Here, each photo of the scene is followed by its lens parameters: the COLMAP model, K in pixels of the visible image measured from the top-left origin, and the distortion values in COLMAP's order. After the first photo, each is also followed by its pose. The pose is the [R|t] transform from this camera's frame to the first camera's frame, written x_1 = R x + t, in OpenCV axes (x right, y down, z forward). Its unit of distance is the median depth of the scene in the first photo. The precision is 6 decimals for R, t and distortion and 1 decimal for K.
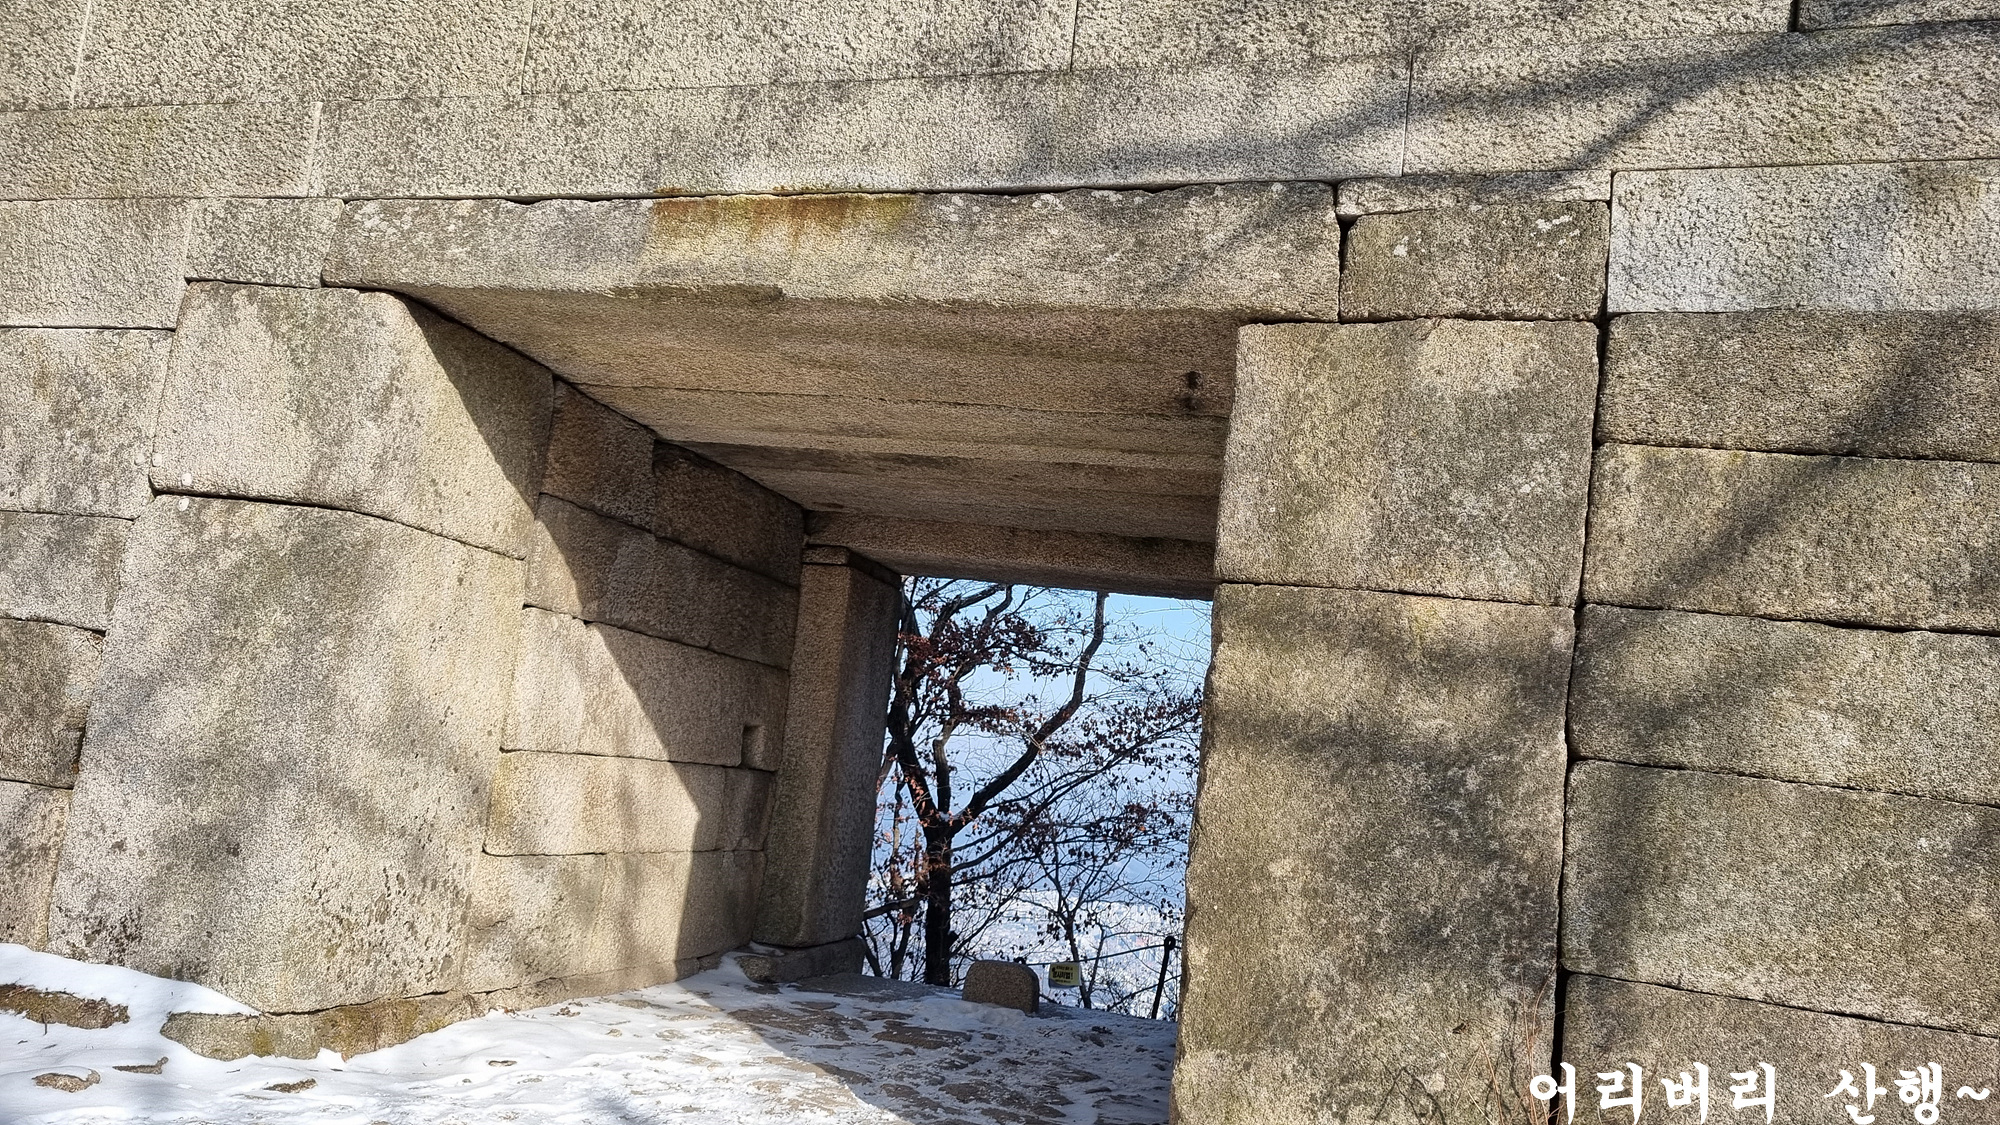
lens RADIAL K [[1475.4, 0, 974.6], [0, 1475.4, 607.2], [0, 0, 1]] dist [0.053855, -0.021802]
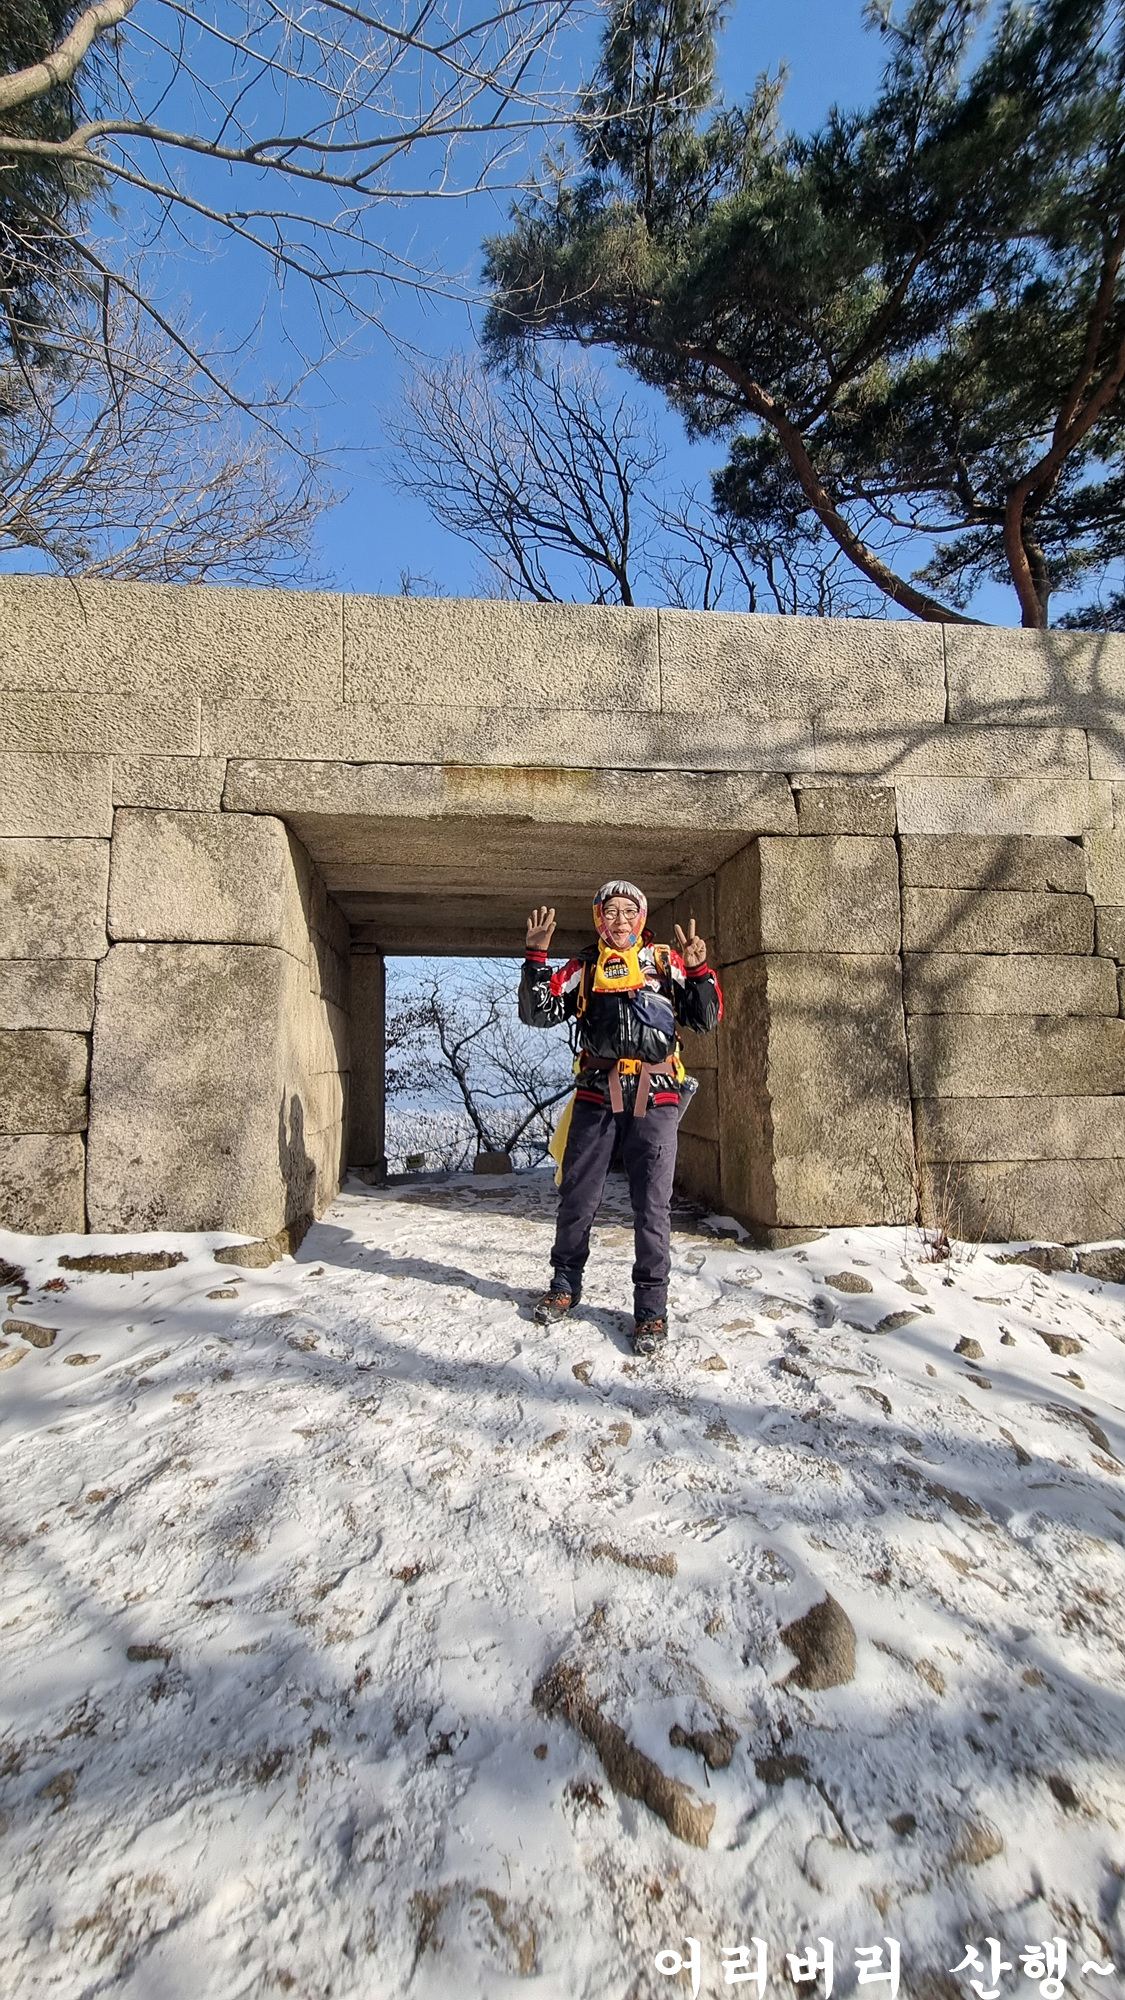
lens RADIAL K [[807.8, 0, 569.4], [0, 807.8, 1002.4], [0, 0, 1]] dist [-0.007729, 0.000293]
pose [[0.900508, -0.095434, 0.424239, -0.518345], [0.070749, 0.994775, 0.073604, -0.044665], [-0.429046, -0.036267, 0.902554, 0.017107]]
